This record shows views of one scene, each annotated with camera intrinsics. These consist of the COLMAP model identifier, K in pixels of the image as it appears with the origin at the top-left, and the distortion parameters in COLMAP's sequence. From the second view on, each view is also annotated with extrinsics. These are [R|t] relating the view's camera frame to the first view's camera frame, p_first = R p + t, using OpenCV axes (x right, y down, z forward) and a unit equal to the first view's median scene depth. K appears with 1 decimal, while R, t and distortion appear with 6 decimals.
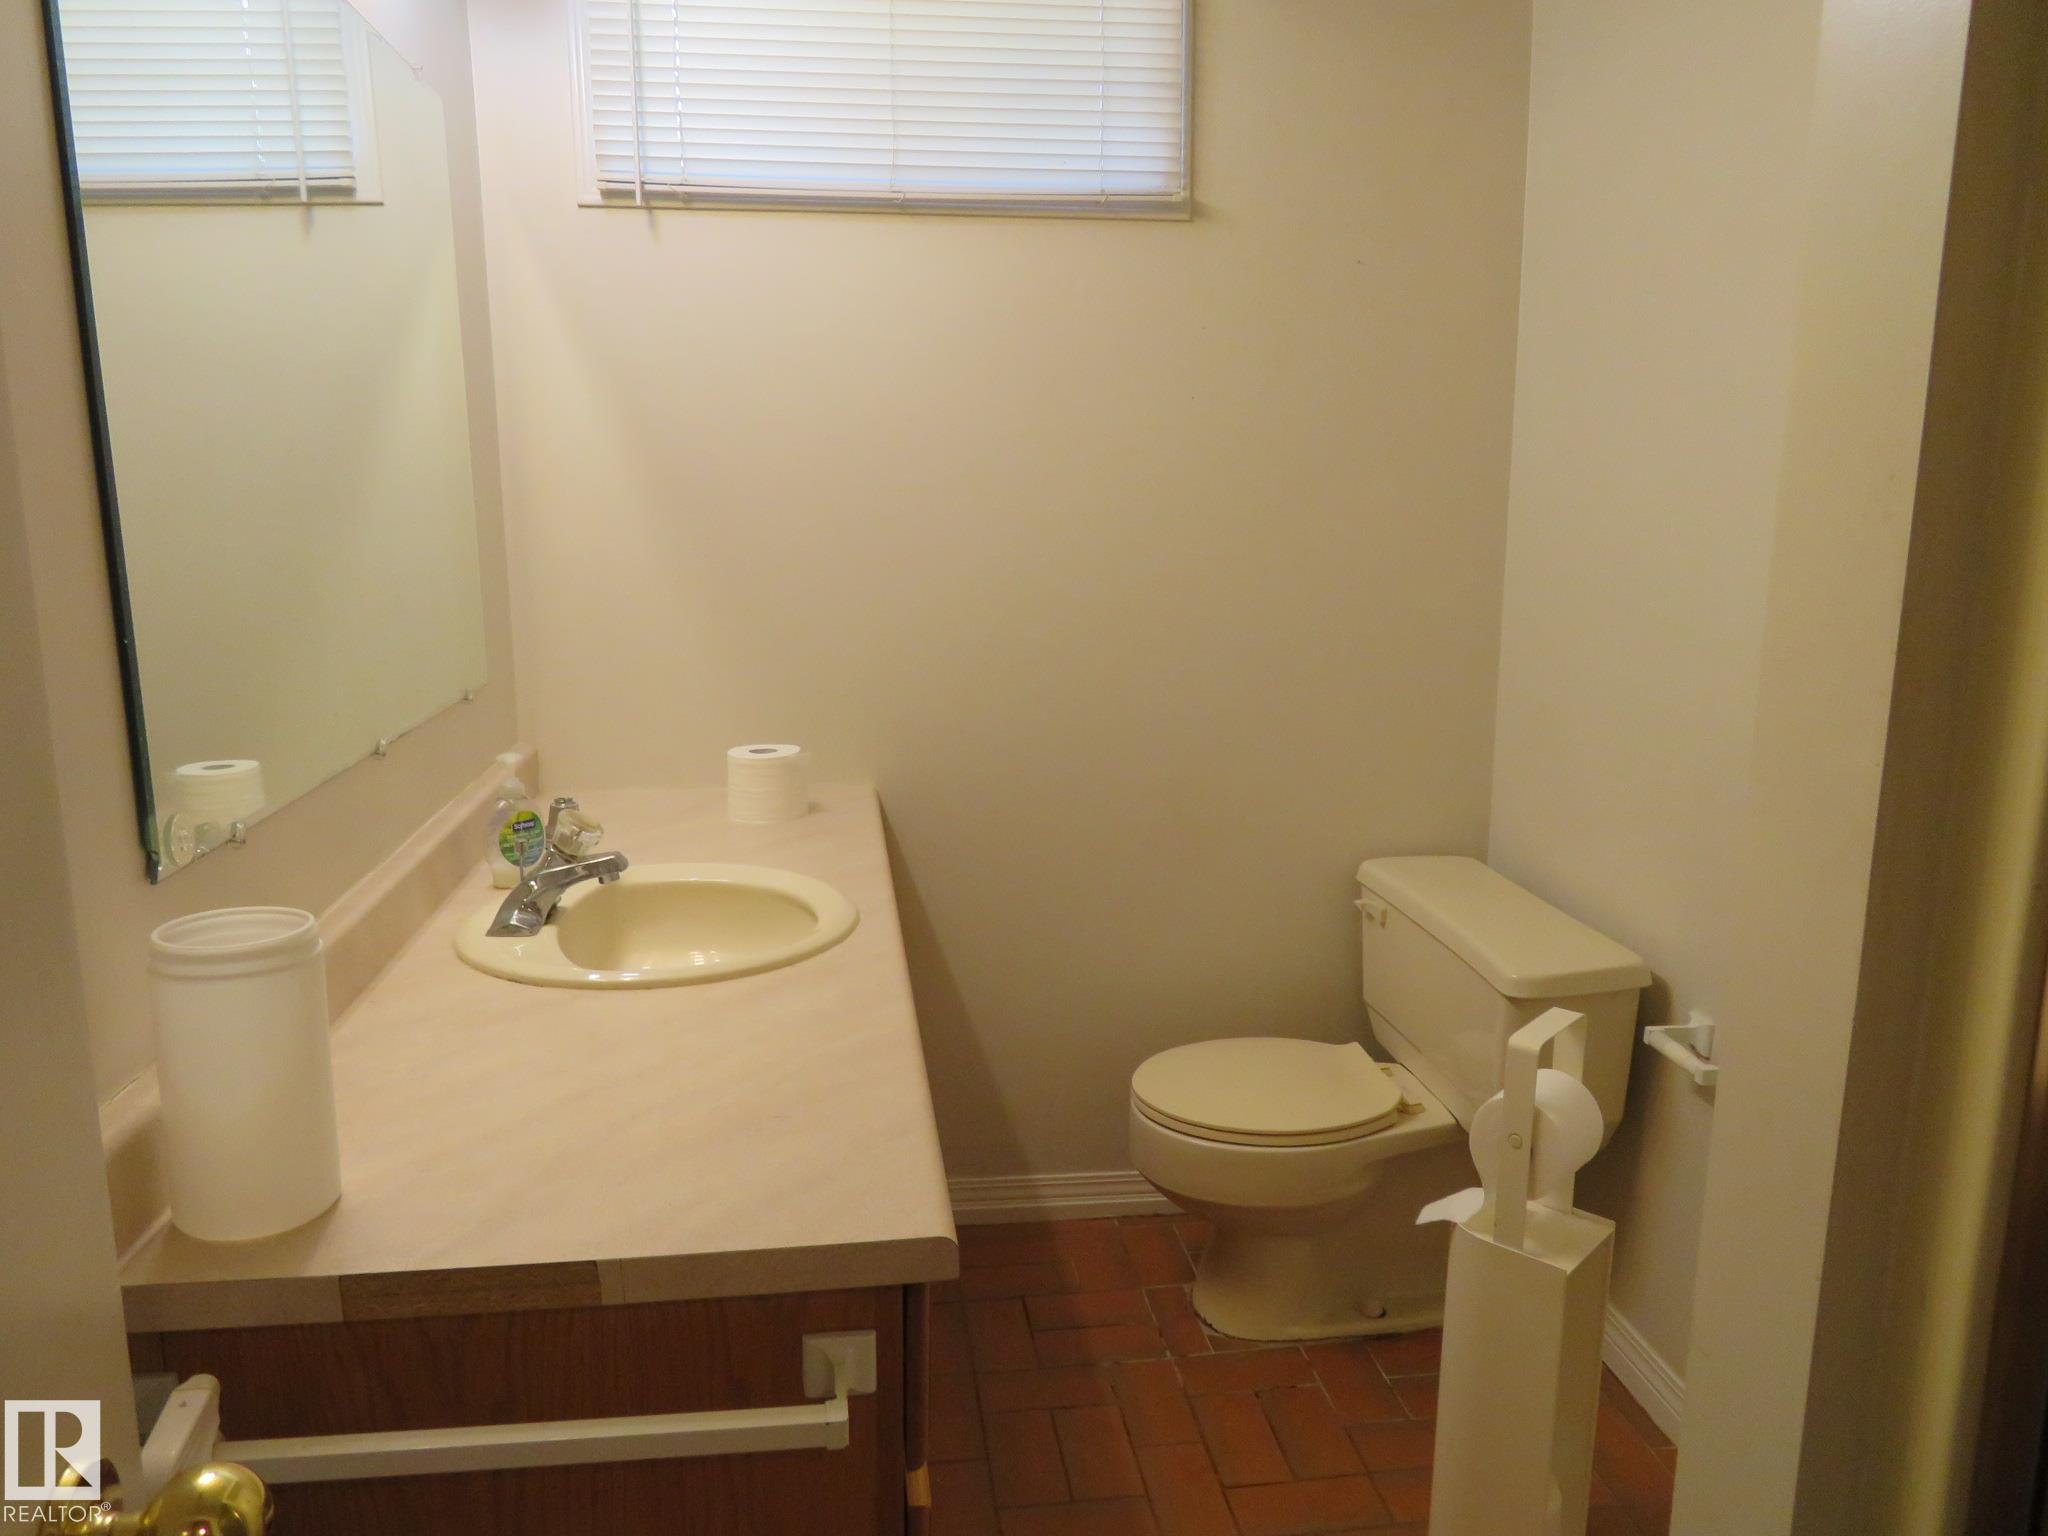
lens RADIAL K [[1484.8, 0, 1009.9], [0, 1484.8, 771.5], [0, 0, 1]] dist [-0.026990, 0.010285]
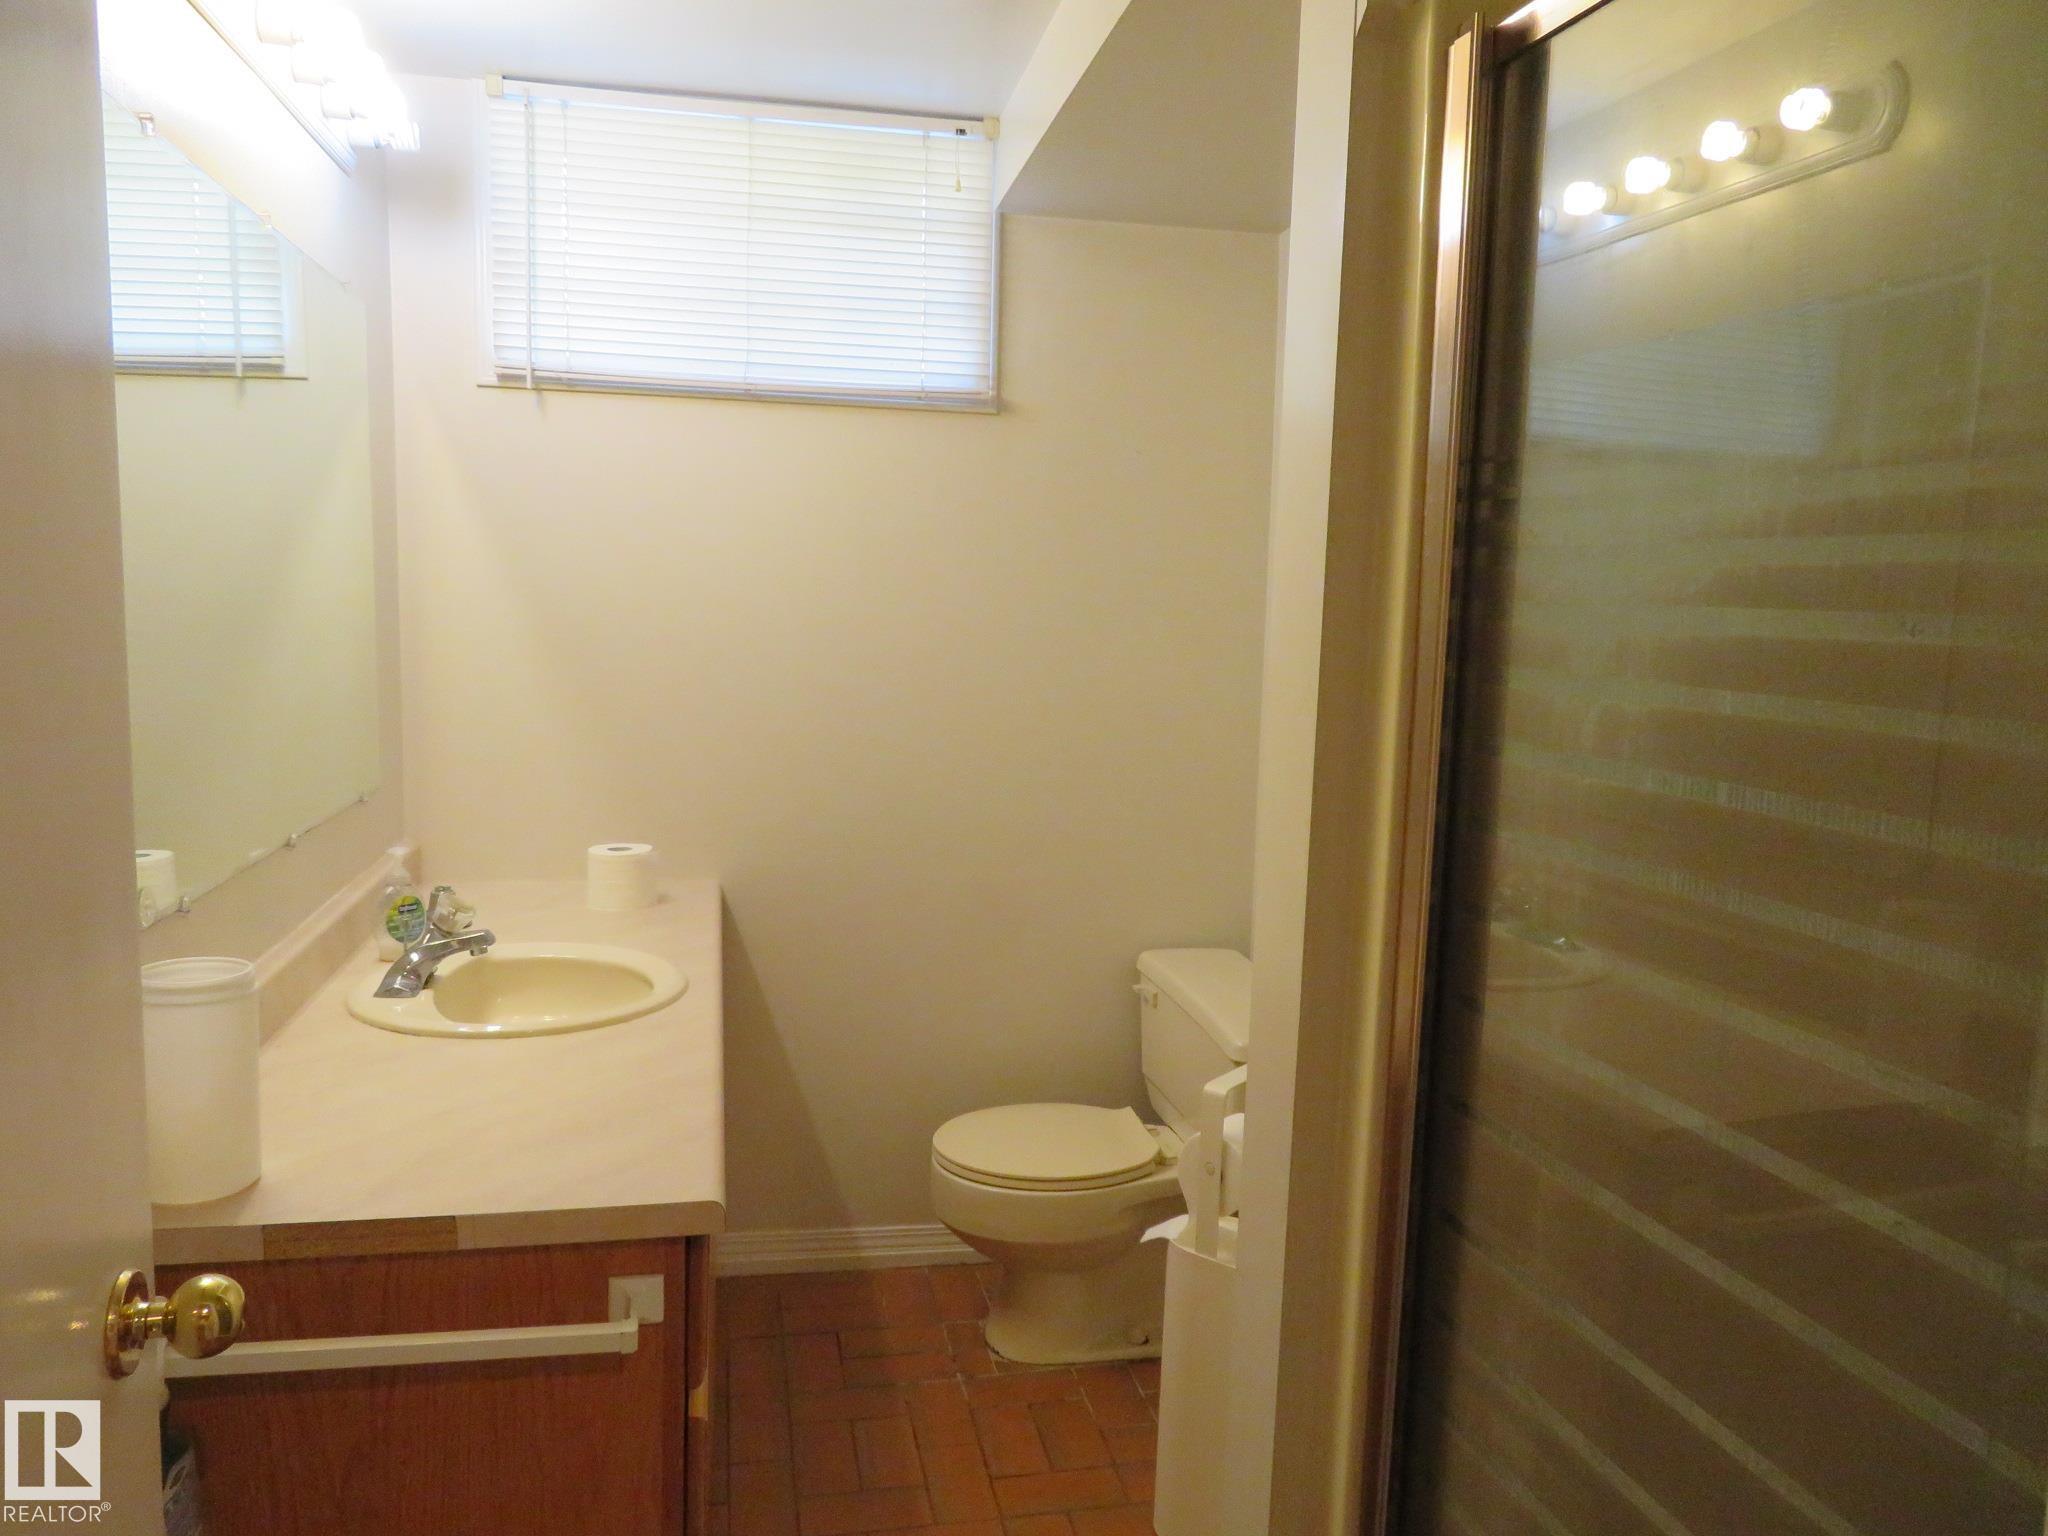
lens RADIAL K [[1484.8, 0, 1030.6], [0, 1484.8, 764.9], [0, 0, 1]] dist [-0.026990, 0.010285]
pose [[0.996165, 0.020879, 0.084969, 0.063196], [-0.014419, 0.997007, -0.075952, 0.004555], [-0.086300, 0.074436, 0.993485, -0.218845]]
